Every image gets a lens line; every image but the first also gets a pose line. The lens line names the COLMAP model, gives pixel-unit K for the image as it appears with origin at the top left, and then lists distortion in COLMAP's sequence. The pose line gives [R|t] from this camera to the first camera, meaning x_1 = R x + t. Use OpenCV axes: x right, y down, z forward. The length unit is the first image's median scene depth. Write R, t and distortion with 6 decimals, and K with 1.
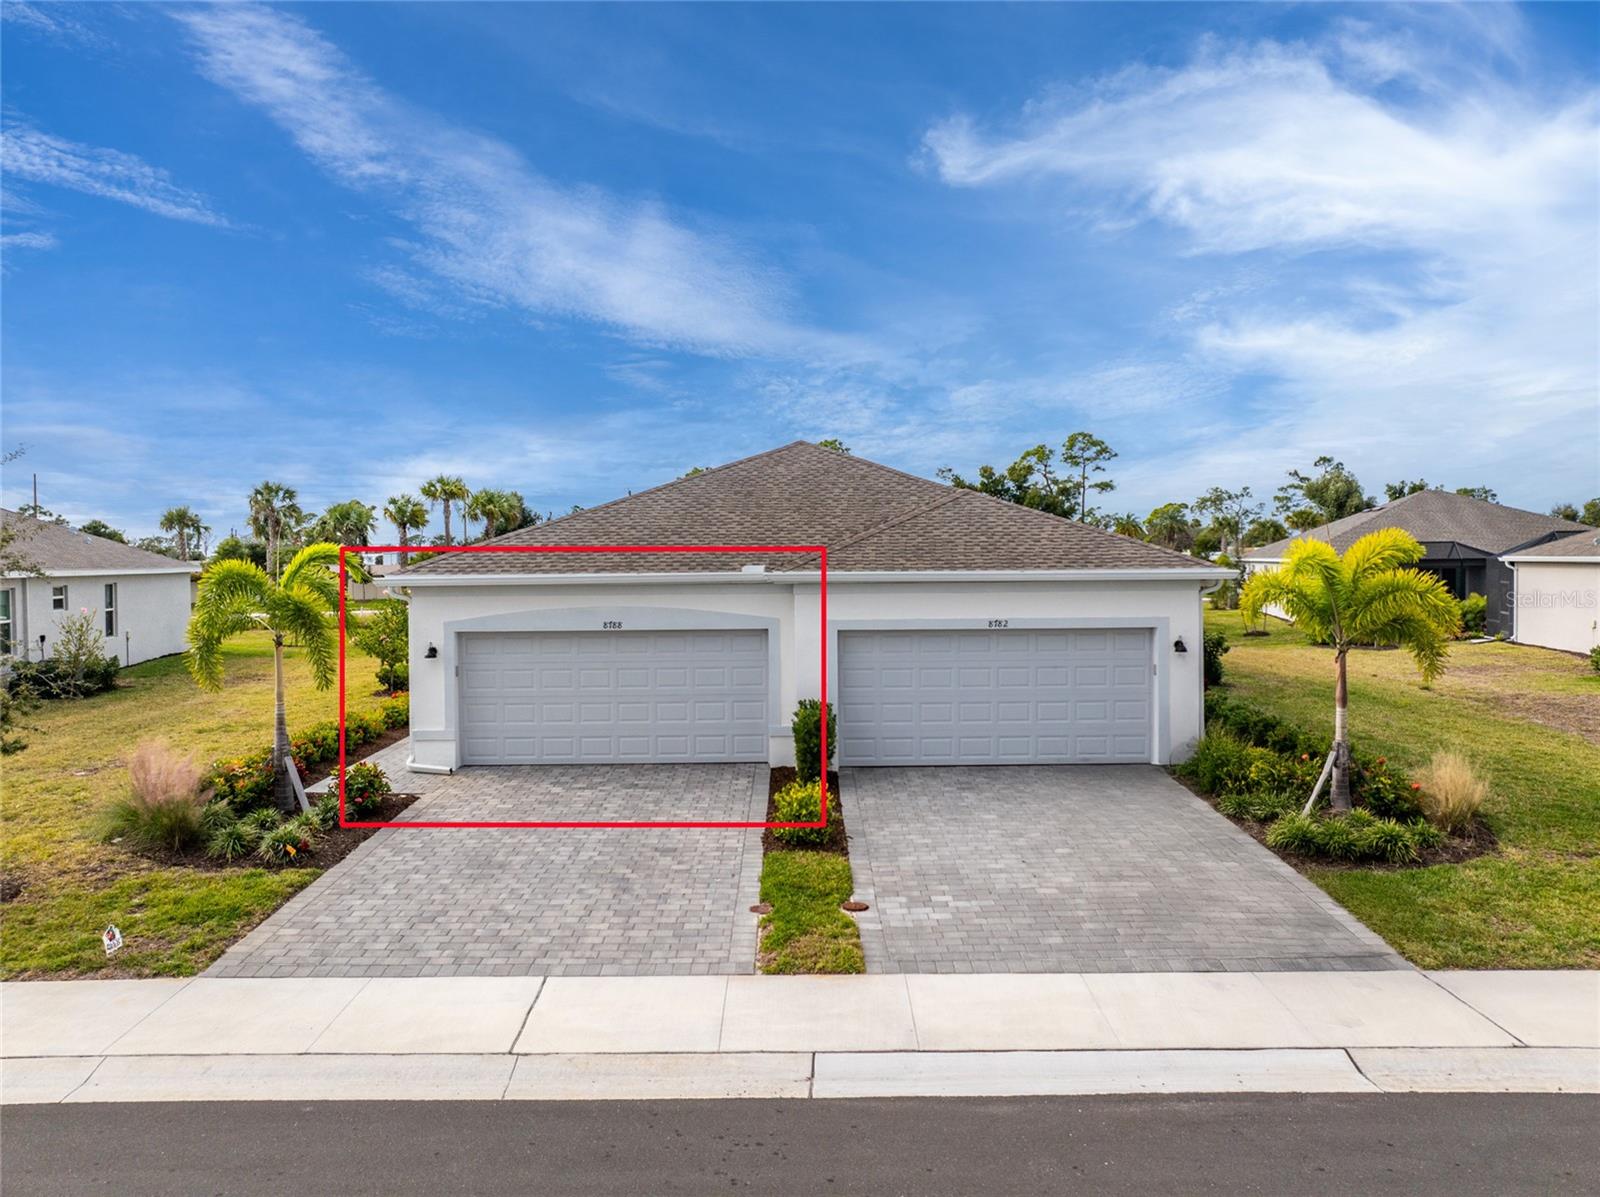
lens RADIAL K [[1136.6, 0, 804.9], [0, 1136.6, 579.9], [0, 0, 1]] dist [-0.040989, -0.002885]
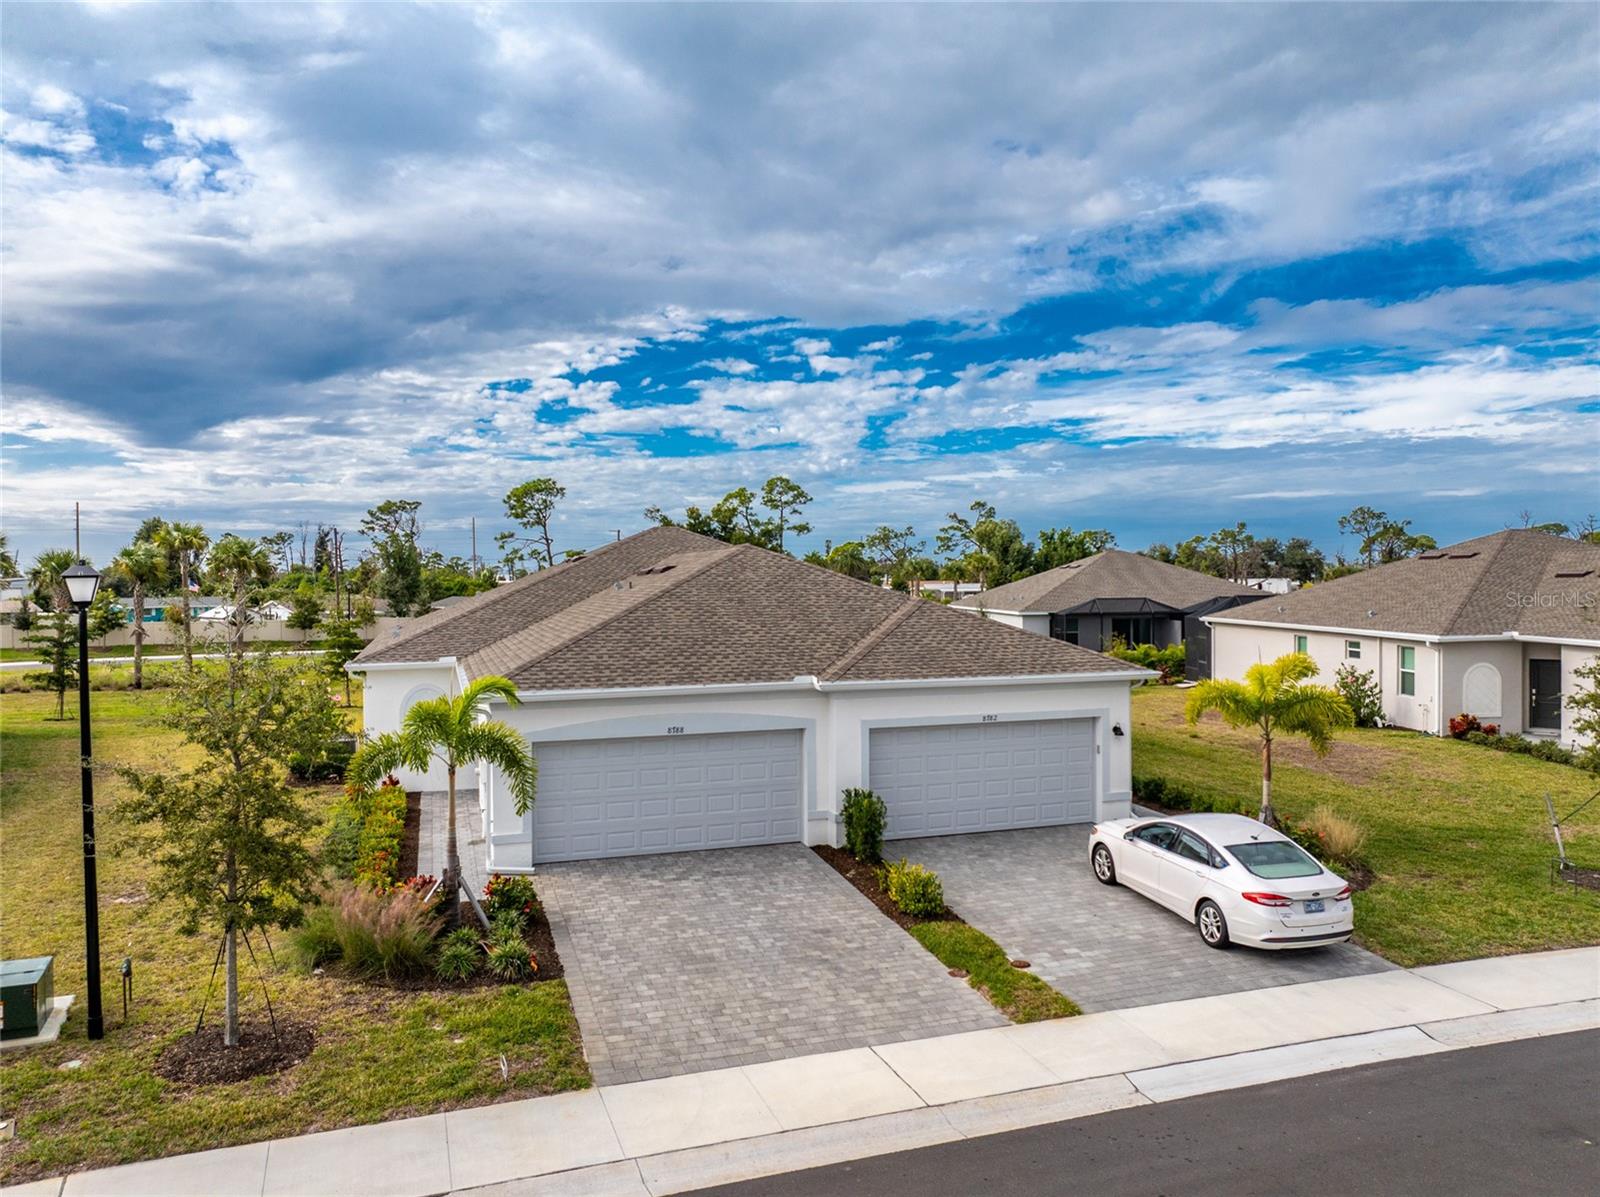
lens RADIAL K [[1136.6, 0, 815.5], [0, 1136.6, 607.2], [0, 0, 1]] dist [-0.040989, -0.002885]
pose [[0.949074, -0.002856, 0.315040, -0.475048], [0.001650, 0.999990, 0.004095, -0.104782], [-0.315048, -0.003367, 0.949070, -0.133750]]
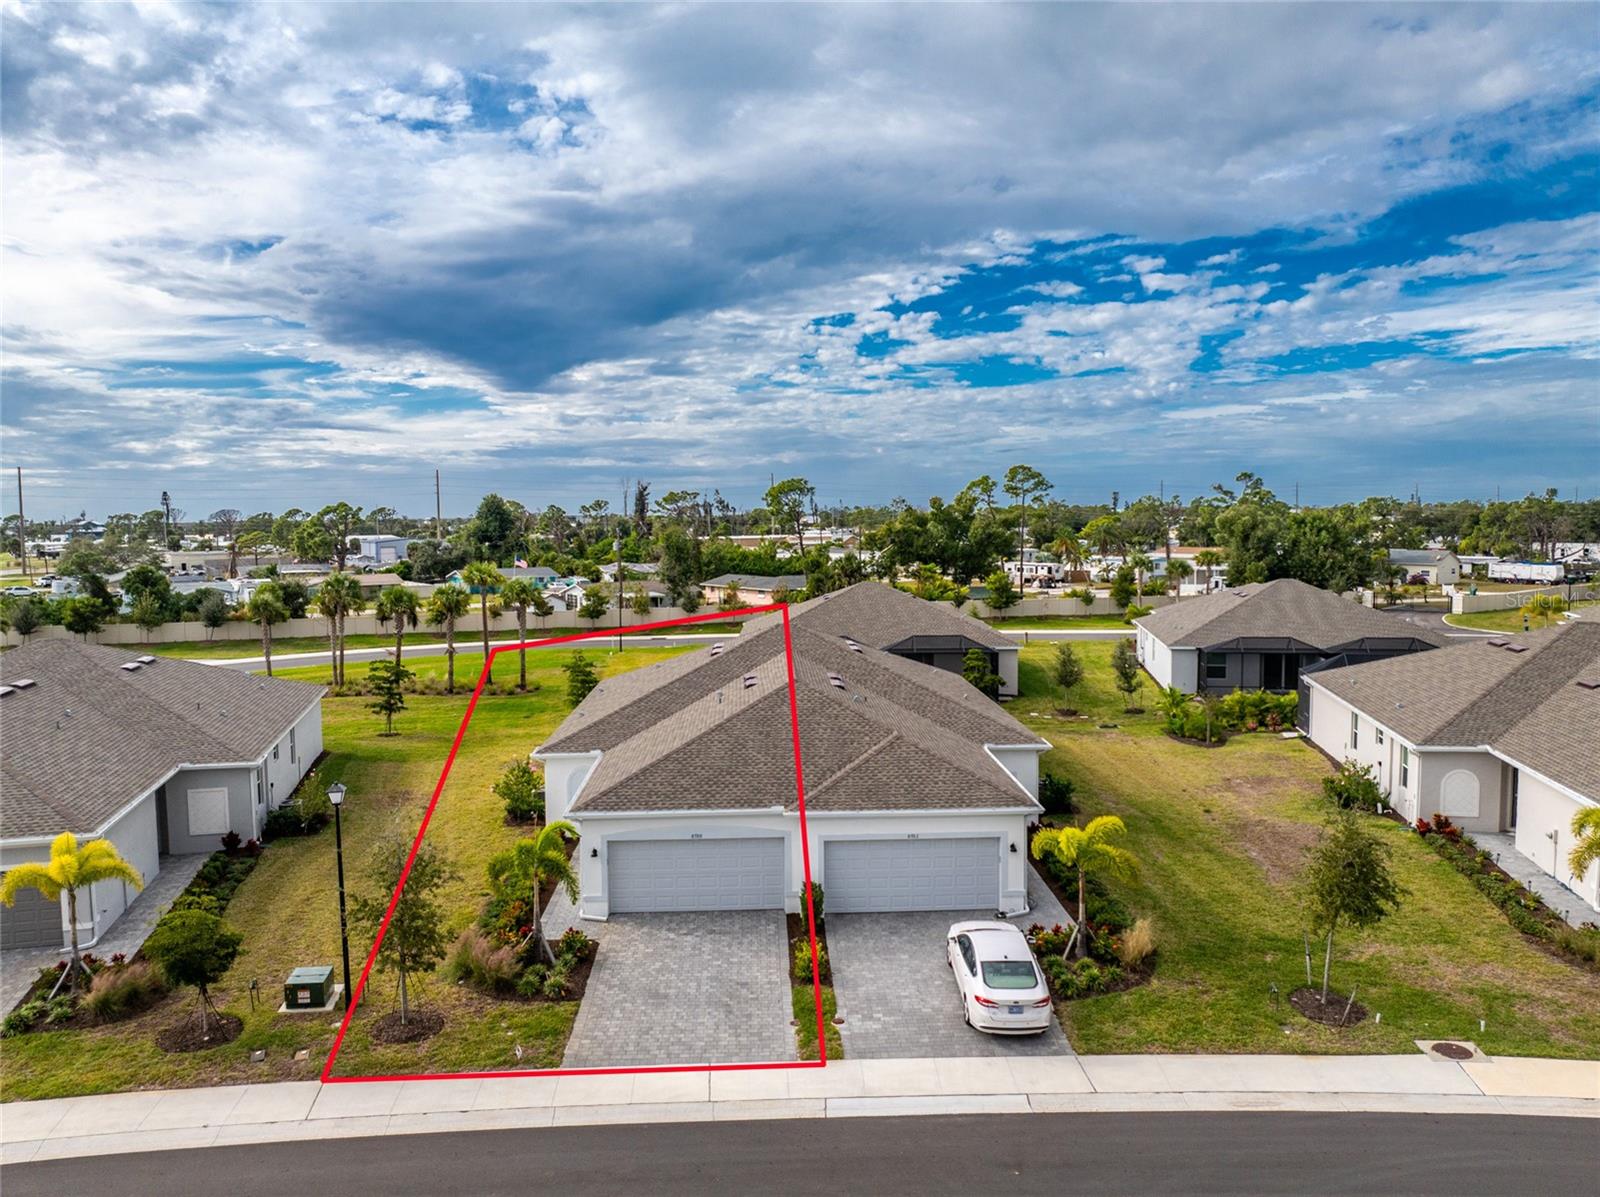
lens RADIAL K [[1136.6, 0, 820.7], [0, 1136.6, 577.7], [0, 0, 1]] dist [-0.040989, -0.002885]
pose [[0.998700, 0.002897, 0.050901, -0.082411], [-0.004812, 0.999284, 0.037526, -0.521135], [-0.050755, -0.037722, 0.997998, -0.918324]]
